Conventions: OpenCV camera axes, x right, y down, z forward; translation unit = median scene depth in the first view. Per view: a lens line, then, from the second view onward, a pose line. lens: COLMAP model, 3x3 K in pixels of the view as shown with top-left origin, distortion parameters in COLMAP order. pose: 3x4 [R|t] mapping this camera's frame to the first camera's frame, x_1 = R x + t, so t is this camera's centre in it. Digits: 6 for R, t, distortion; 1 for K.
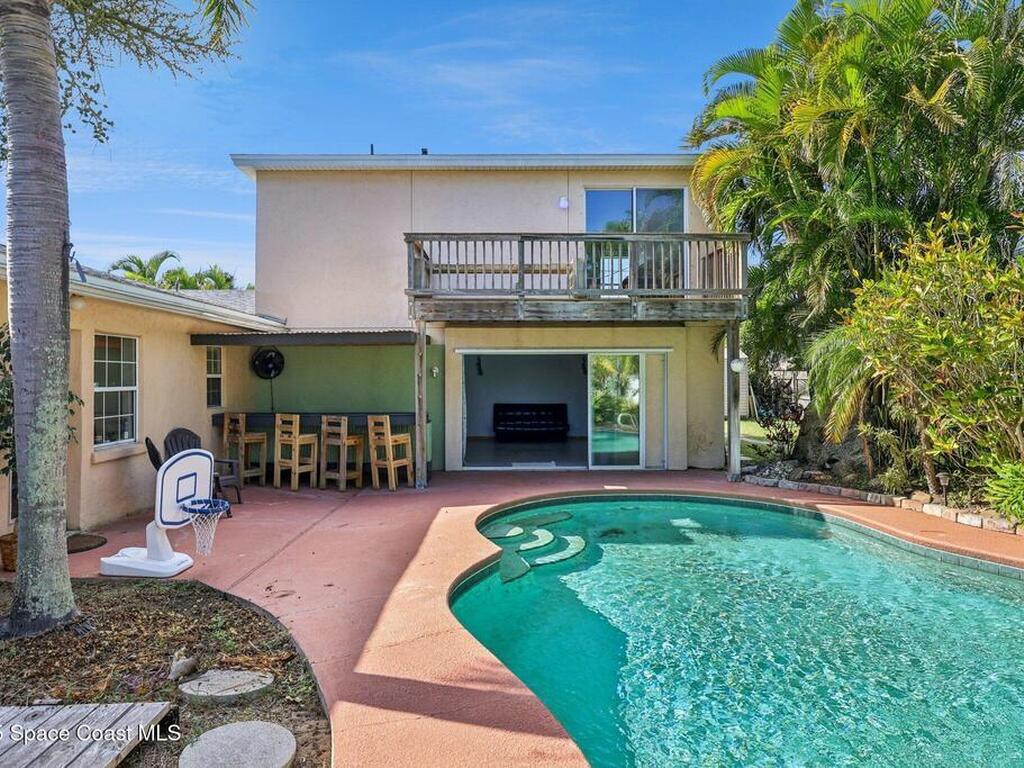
lens RADIAL K [[646.5, 0, 493.9], [0, 646.5, 368.1], [0, 0, 1]] dist [-0.024216, 0.000501]
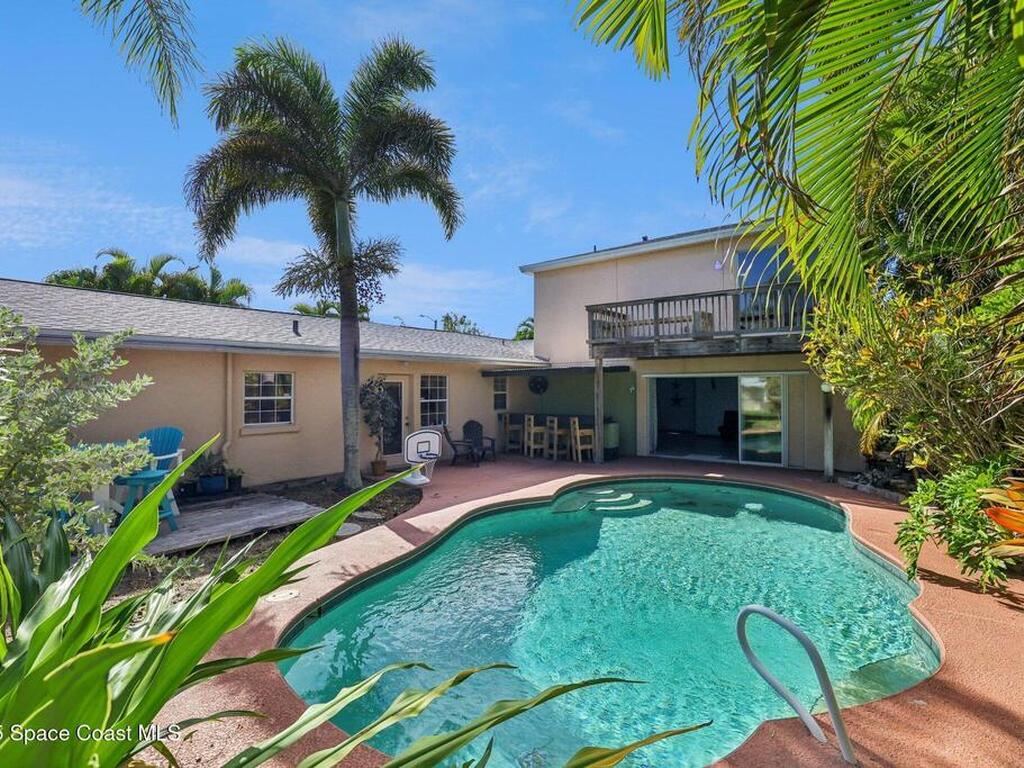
lens RADIAL K [[487.6, 0, 507.4], [0, 487.6, 374.4], [0, 0, 1]] dist [-0.050875, 0.015727]
pose [[0.784642, -0.018242, -0.619681, 0.461466], [0.014113, 0.999834, -0.011562, -0.024908], [0.619789, 0.000326, 0.784769, -0.084626]]
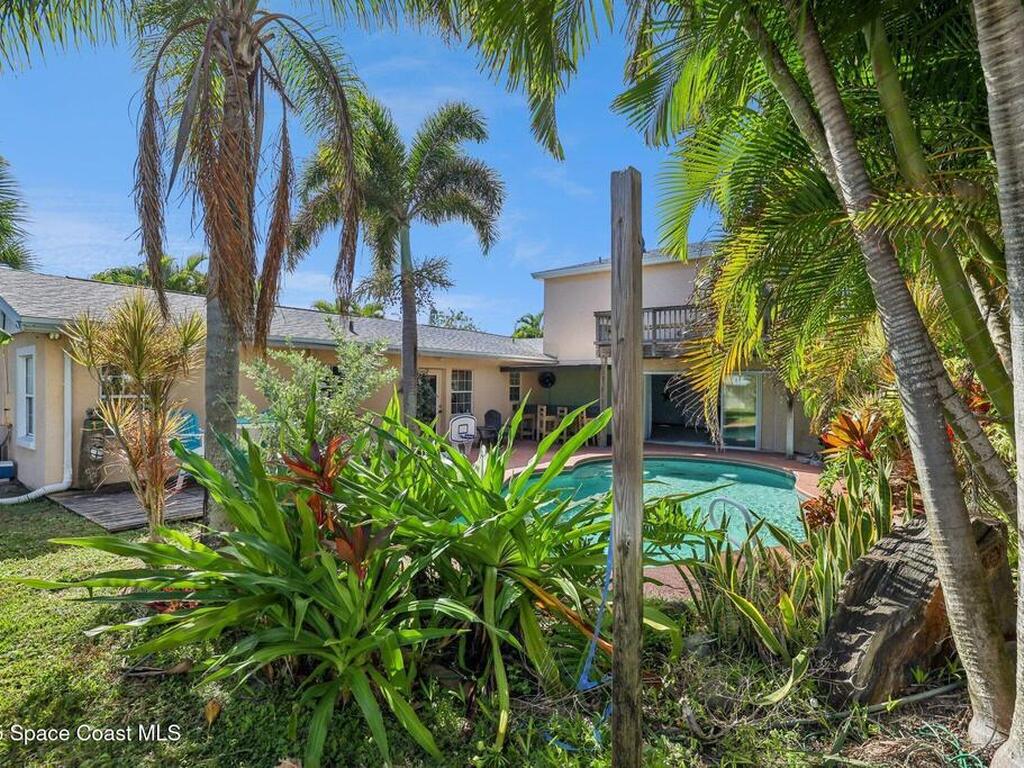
lens RADIAL K [[507.4, 0, 512.0], [0, 507.4, 384.0], [0, 0, 1]] dist [-0.037490, -0.000001]
pose [[0.810723, 0.009342, -0.585355, 0.536641], [-0.000014, 0.999873, 0.015937, -0.021600], [0.585429, -0.012913, 0.810621, -0.347923]]
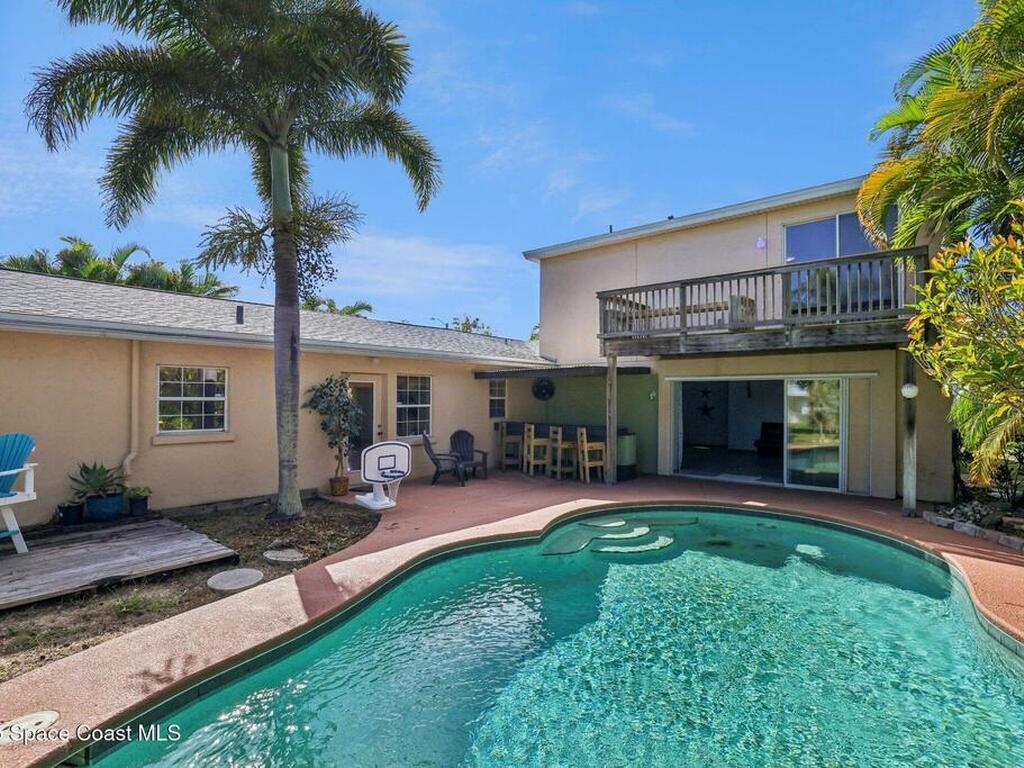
lens RADIAL K [[496.9, 0, 509.8], [0, 496.9, 388.6], [0, 0, 1]] dist [-0.053667, 0.017463]
pose [[0.759733, -0.005287, -0.650214, 0.390119], [0.005405, 0.999984, -0.001815, -0.008944], [0.650213, -0.002136, 0.759749, 0.100765]]
